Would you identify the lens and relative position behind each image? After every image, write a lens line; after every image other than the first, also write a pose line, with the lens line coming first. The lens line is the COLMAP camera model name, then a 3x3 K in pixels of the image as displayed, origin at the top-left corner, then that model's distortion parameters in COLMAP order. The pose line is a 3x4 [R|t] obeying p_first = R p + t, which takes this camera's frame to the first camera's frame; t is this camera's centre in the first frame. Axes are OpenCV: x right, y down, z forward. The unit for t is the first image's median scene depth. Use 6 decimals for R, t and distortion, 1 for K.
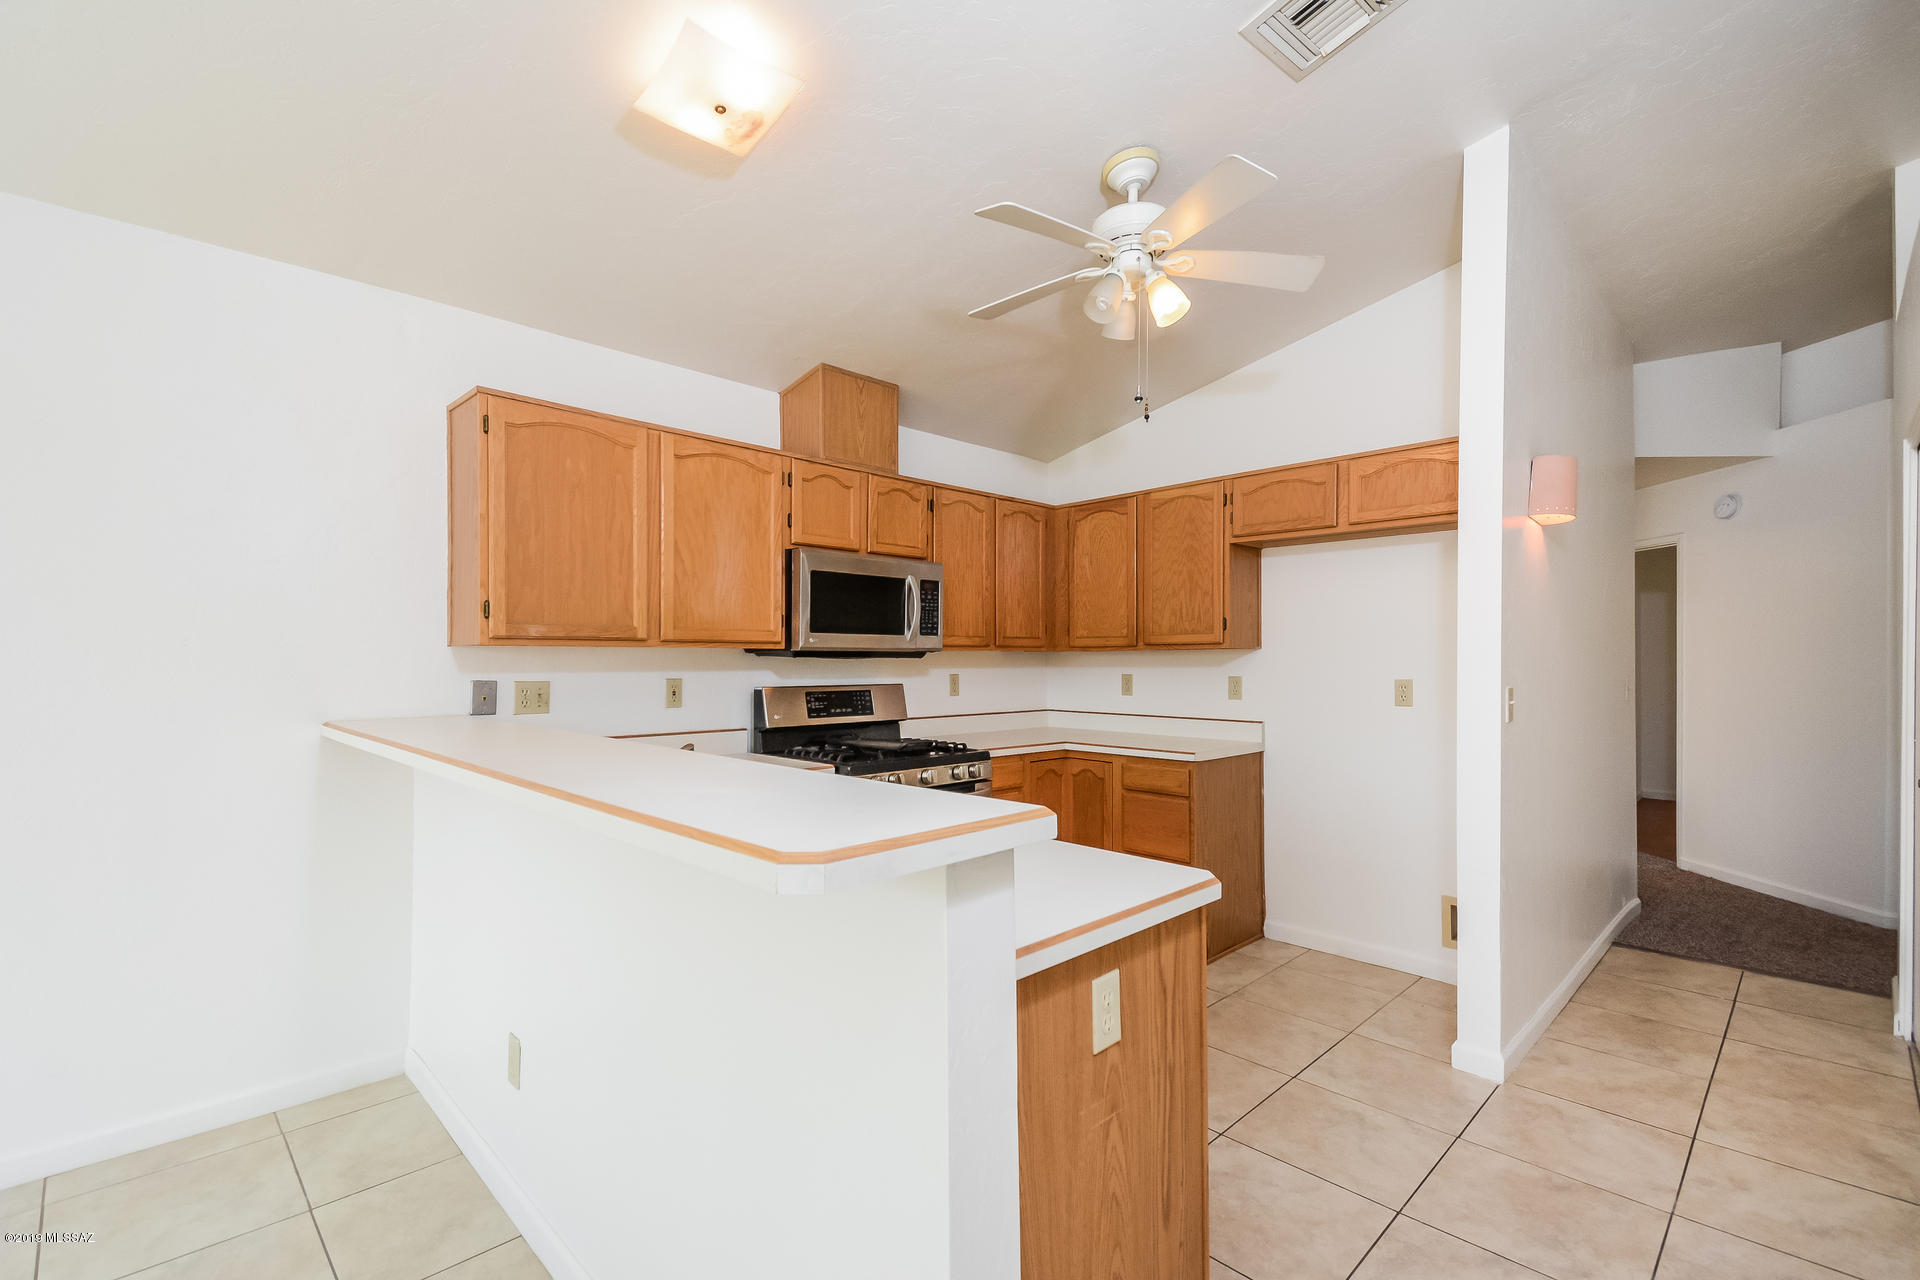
lens RADIAL K [[839.8, 0, 965.5], [0, 839.8, 643.4], [0, 0, 1]] dist [0.003333, -0.003436]
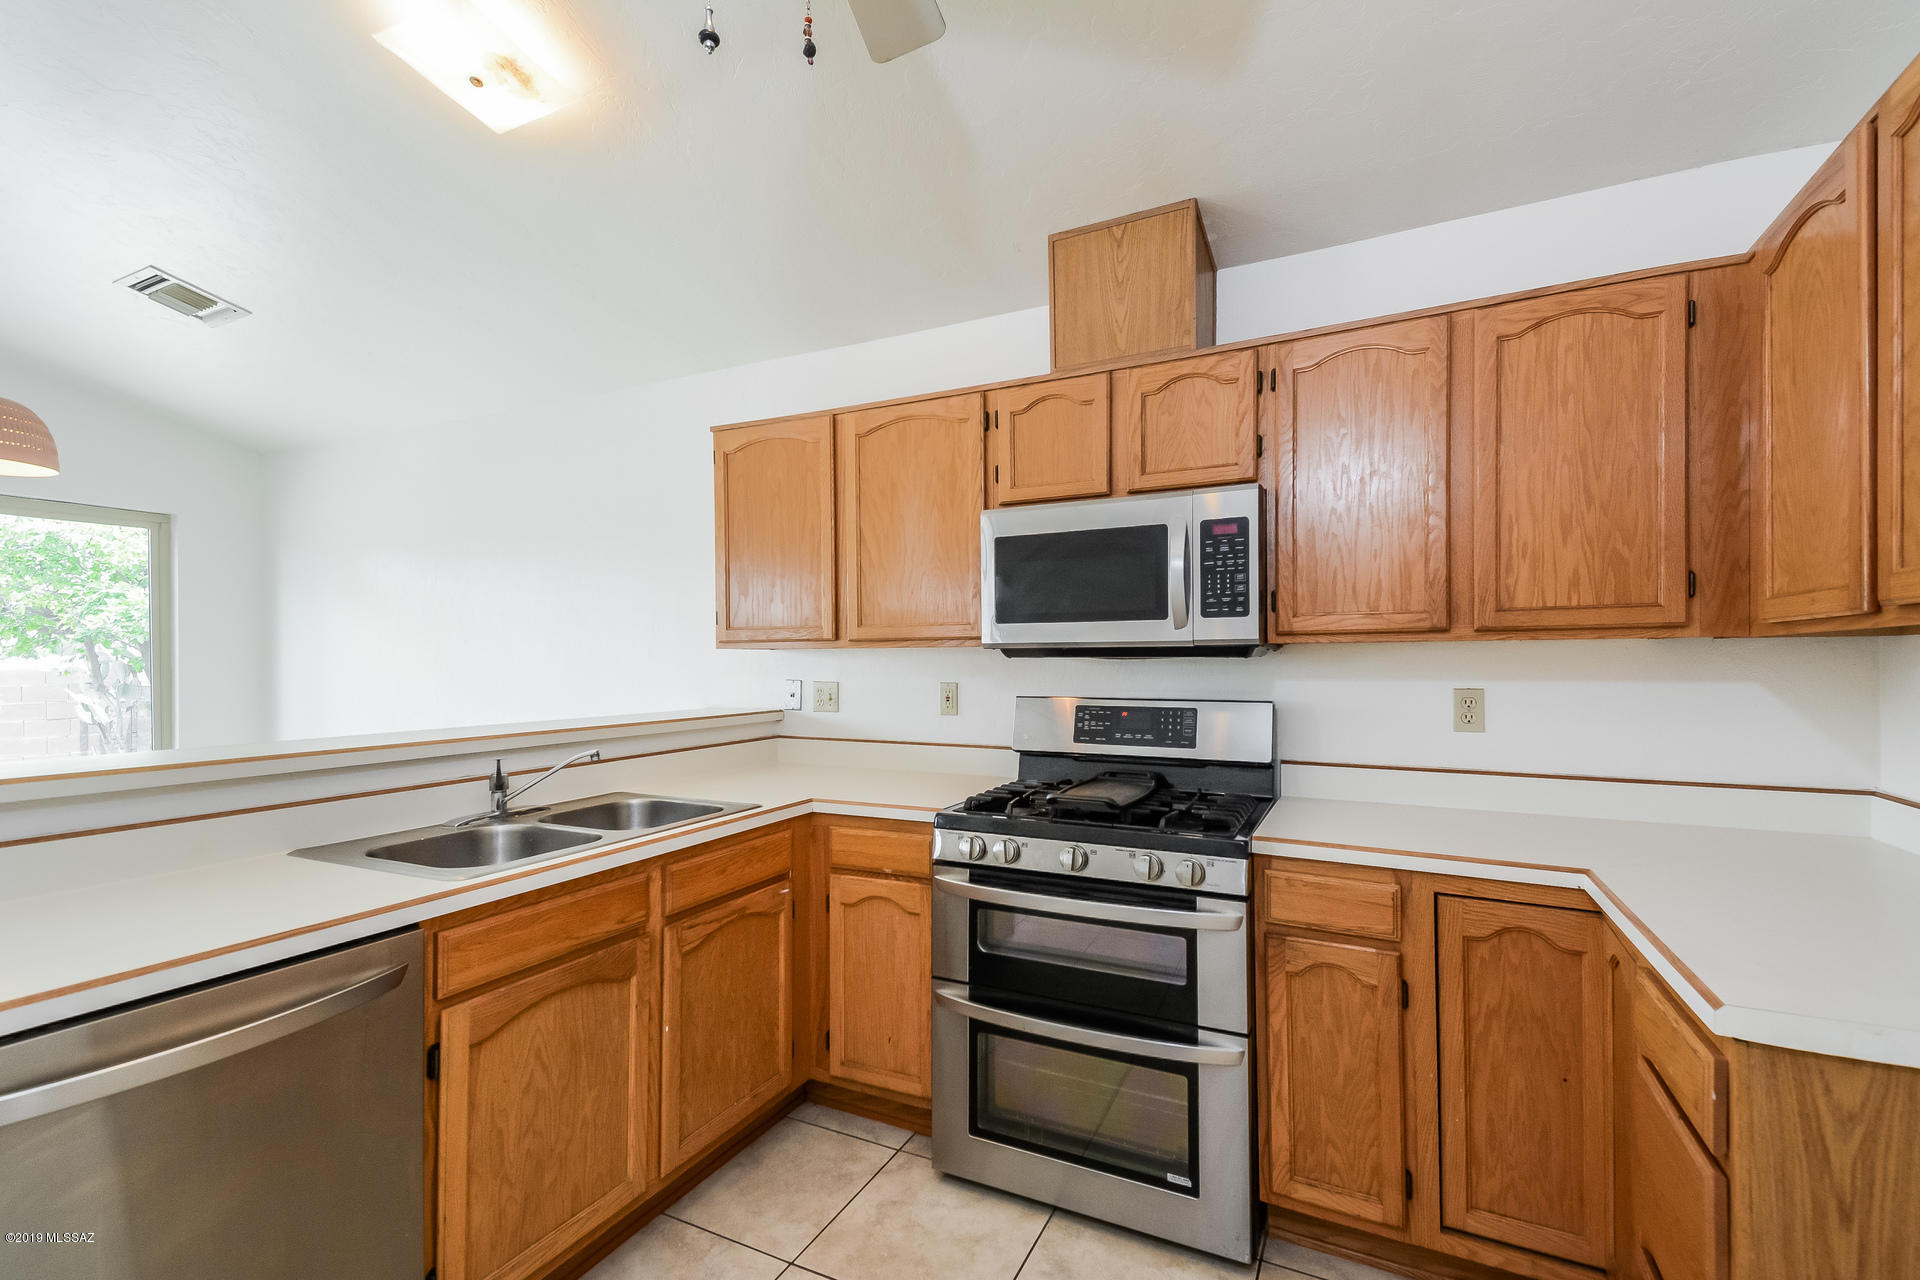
lens RADIAL K [[839.8, 0, 907.8], [0, 839.8, 655.7], [0, 0, 1]] dist [0.003333, -0.003436]
pose [[0.302533, -0.004062, -0.953130, 0.440080], [0.026109, 0.999651, 0.004027, 0.008687], [0.952781, -0.026104, 0.302534, 0.642426]]
